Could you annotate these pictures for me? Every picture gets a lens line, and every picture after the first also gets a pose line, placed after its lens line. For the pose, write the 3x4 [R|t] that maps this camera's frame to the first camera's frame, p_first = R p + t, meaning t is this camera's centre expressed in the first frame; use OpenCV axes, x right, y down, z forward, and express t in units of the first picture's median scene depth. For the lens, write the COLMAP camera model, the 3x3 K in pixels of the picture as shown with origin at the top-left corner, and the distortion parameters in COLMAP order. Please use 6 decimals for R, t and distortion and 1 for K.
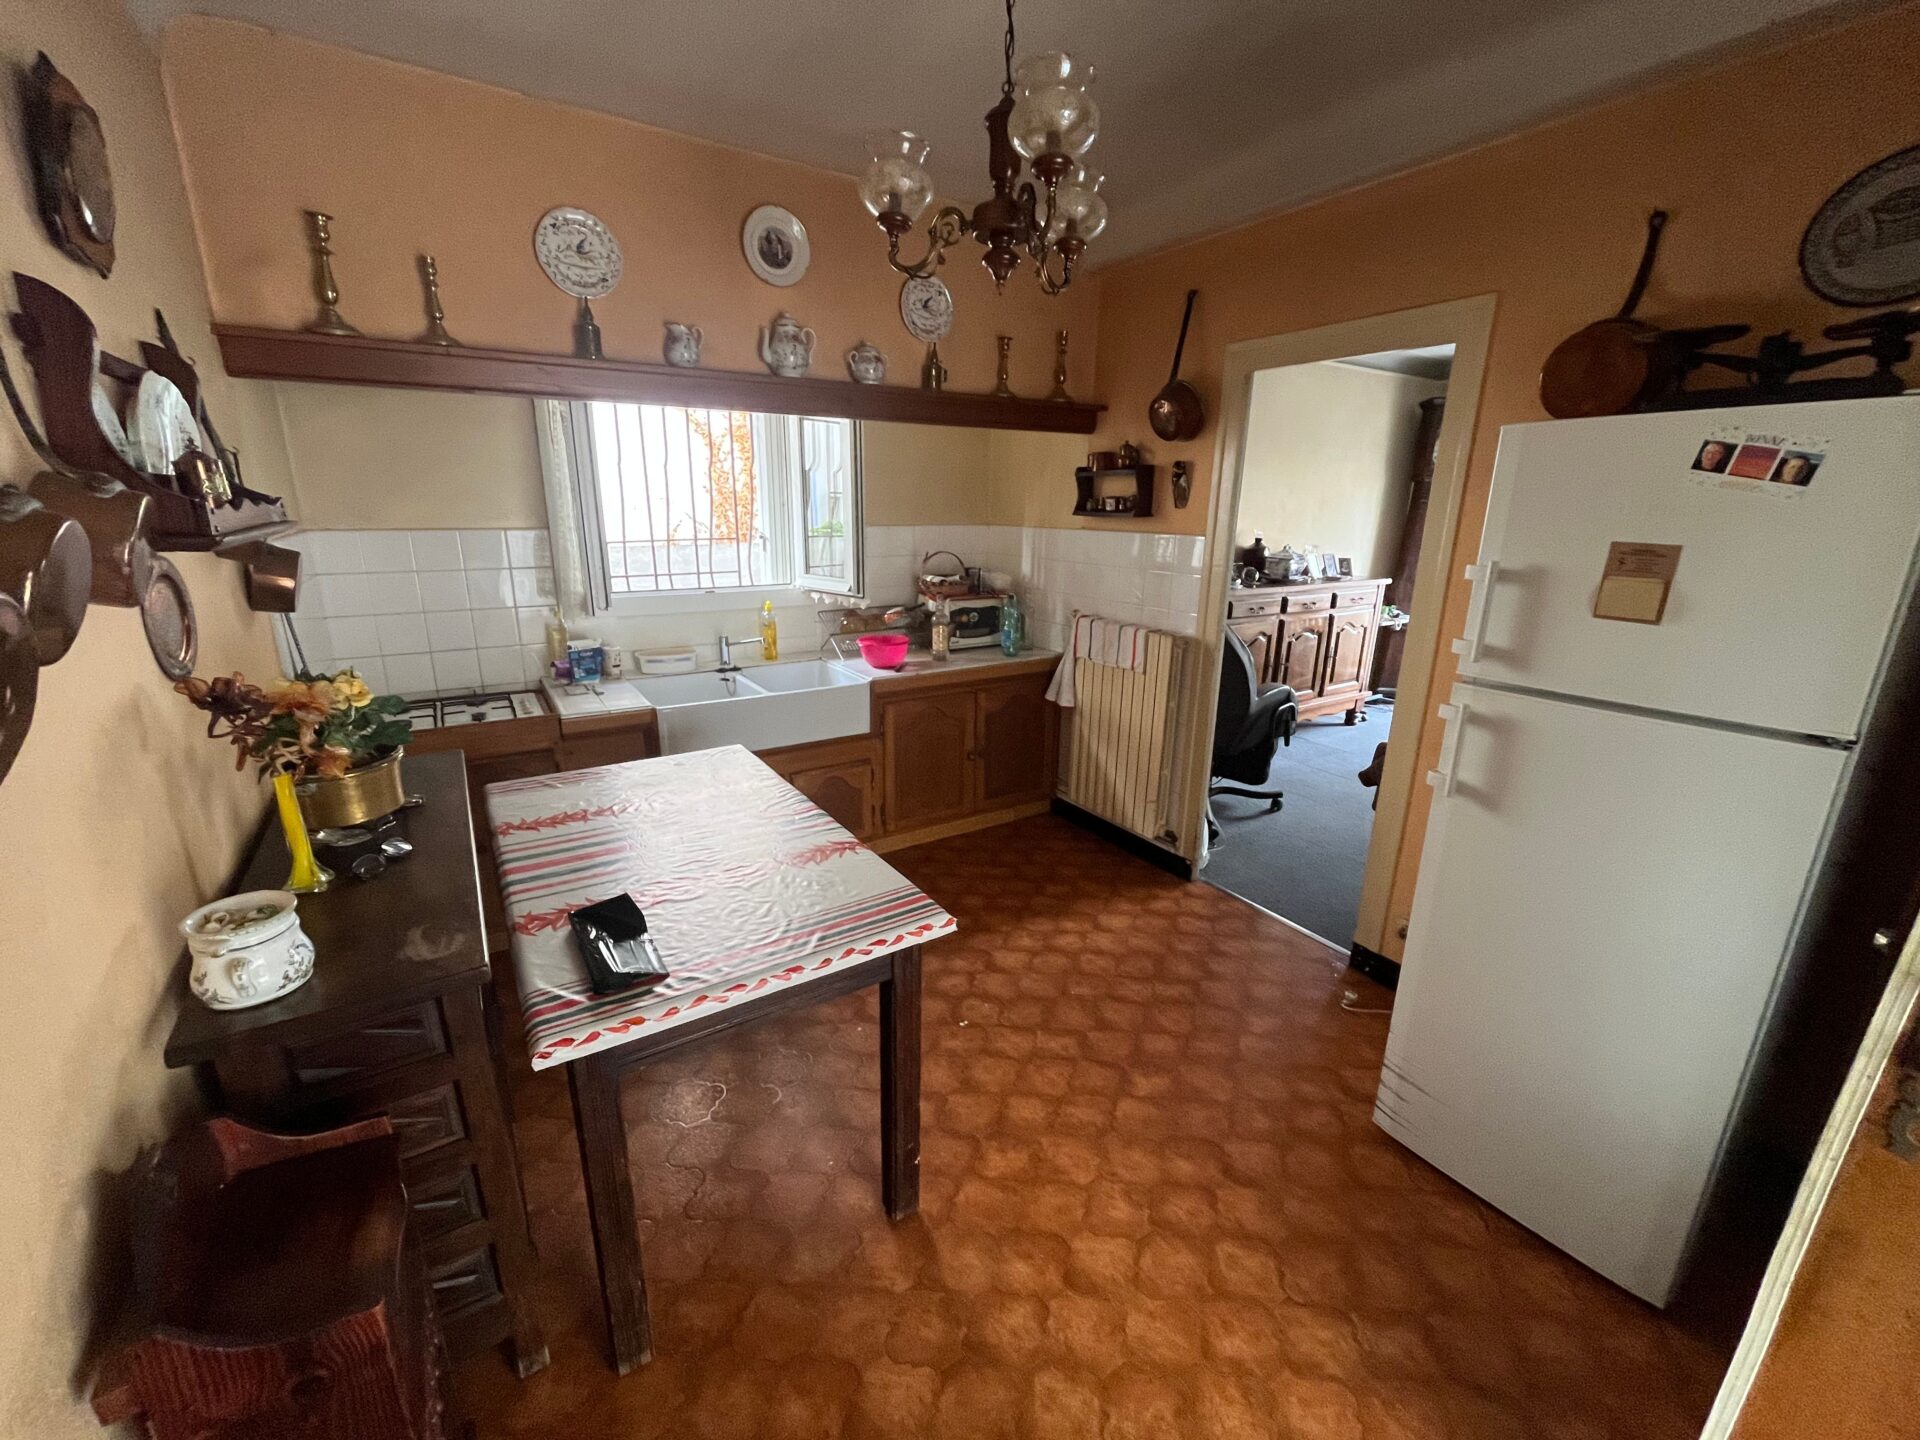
lens RADIAL K [[773.2, 0, 955.7], [0, 773.2, 721.3], [0, 0, 1]] dist [-0.006202, -0.000117]
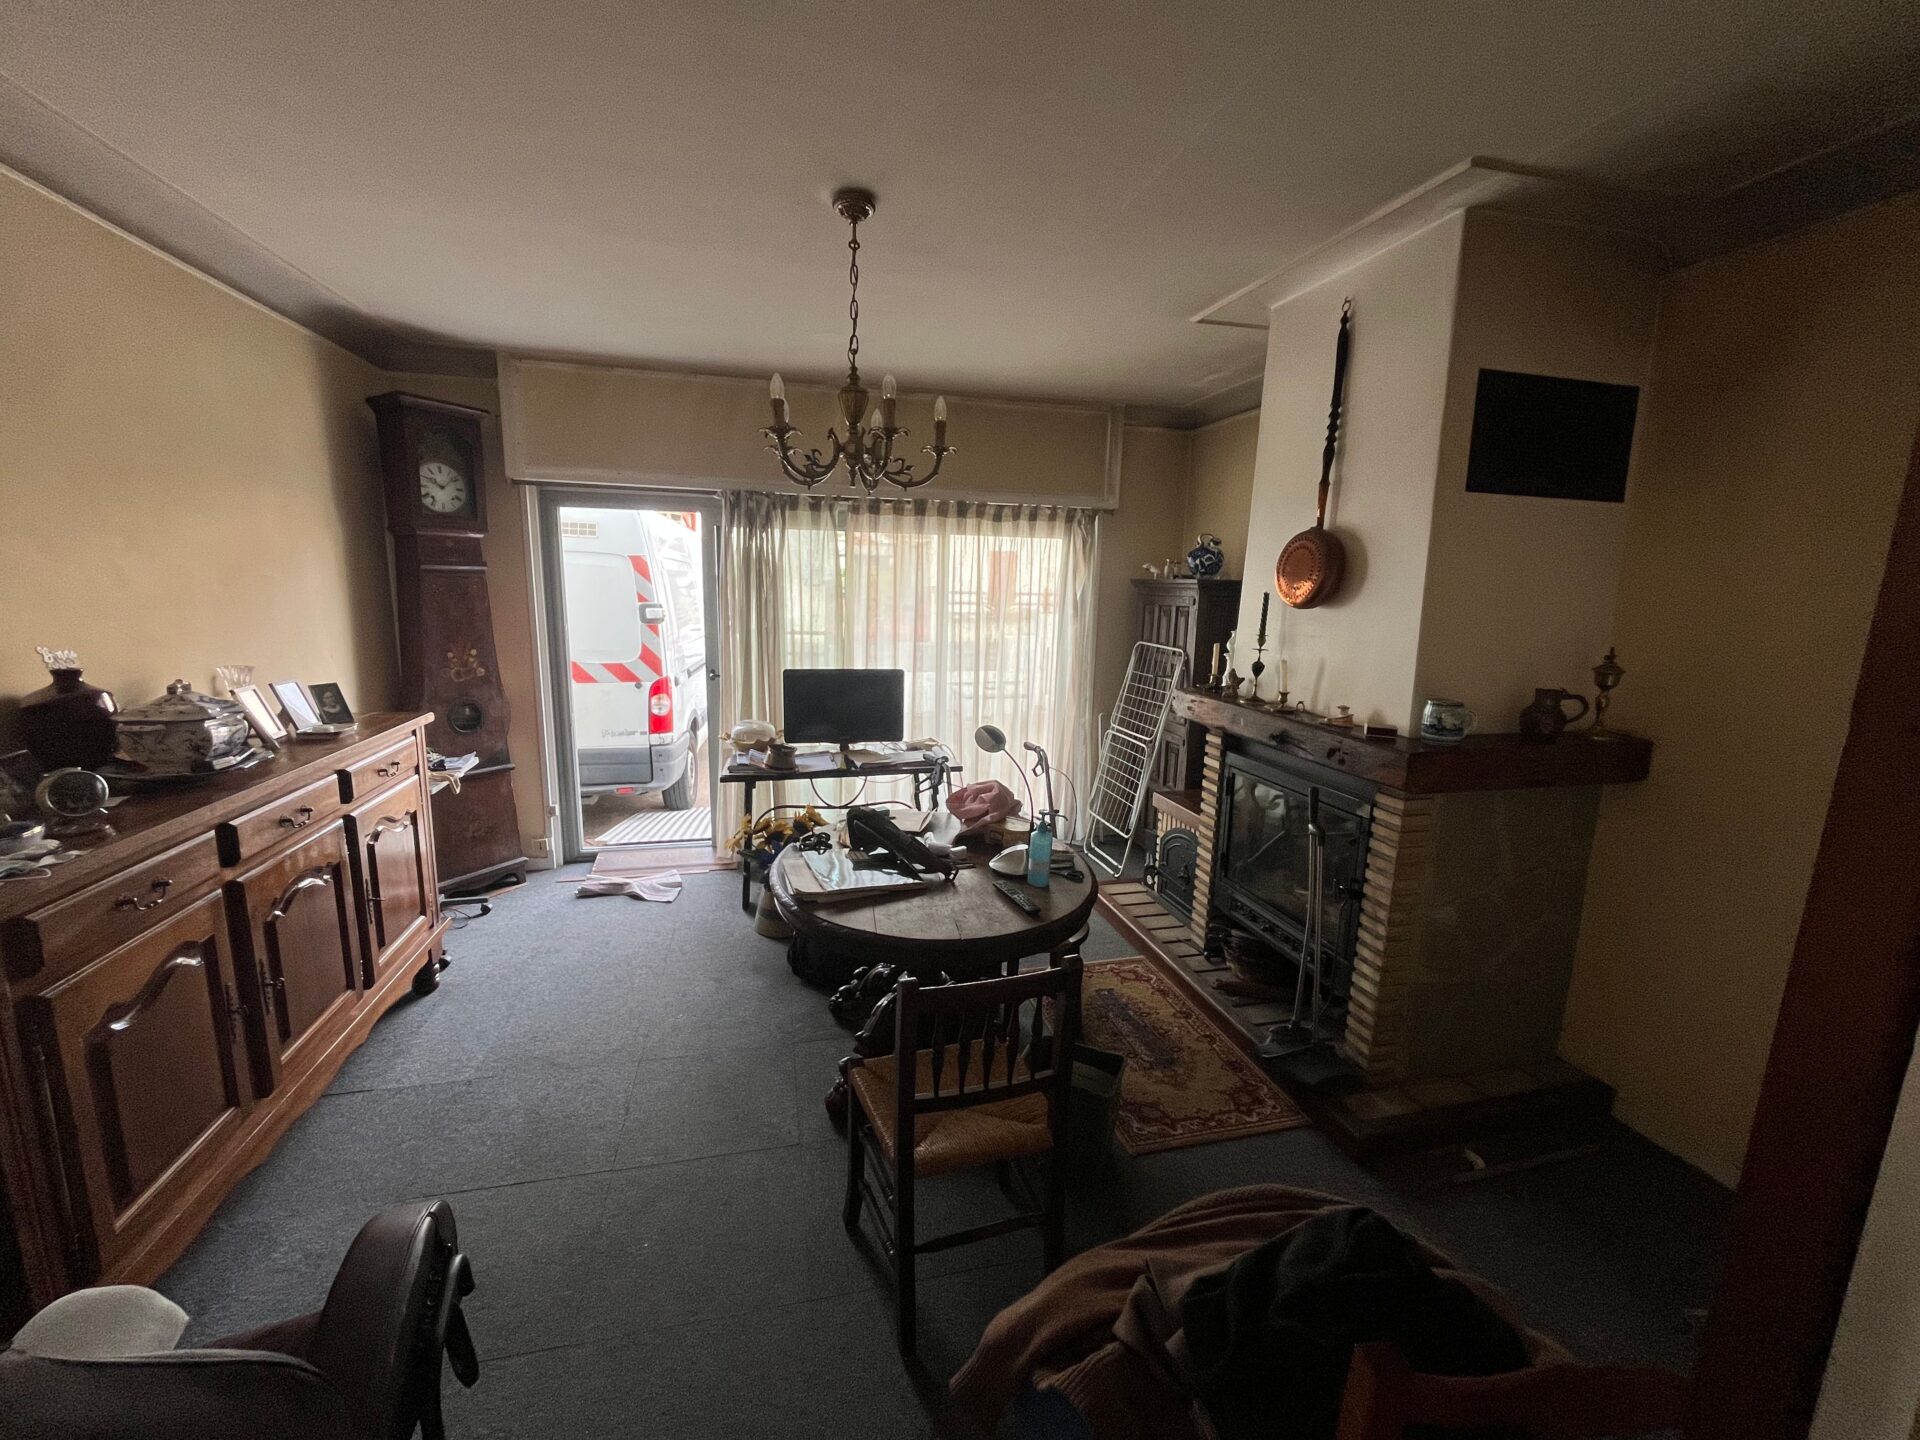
lens RADIAL K [[773.2, 0, 955.7], [0, 773.2, 721.3], [0, 0, 1]] dist [-0.006202, -0.000117]
pose [[0.325273, -0.173234, 0.929617, 0.198969], [0.237364, 0.966559, 0.097065, -0.155651], [-0.915345, 0.189085, 0.355515, 0.518835]]
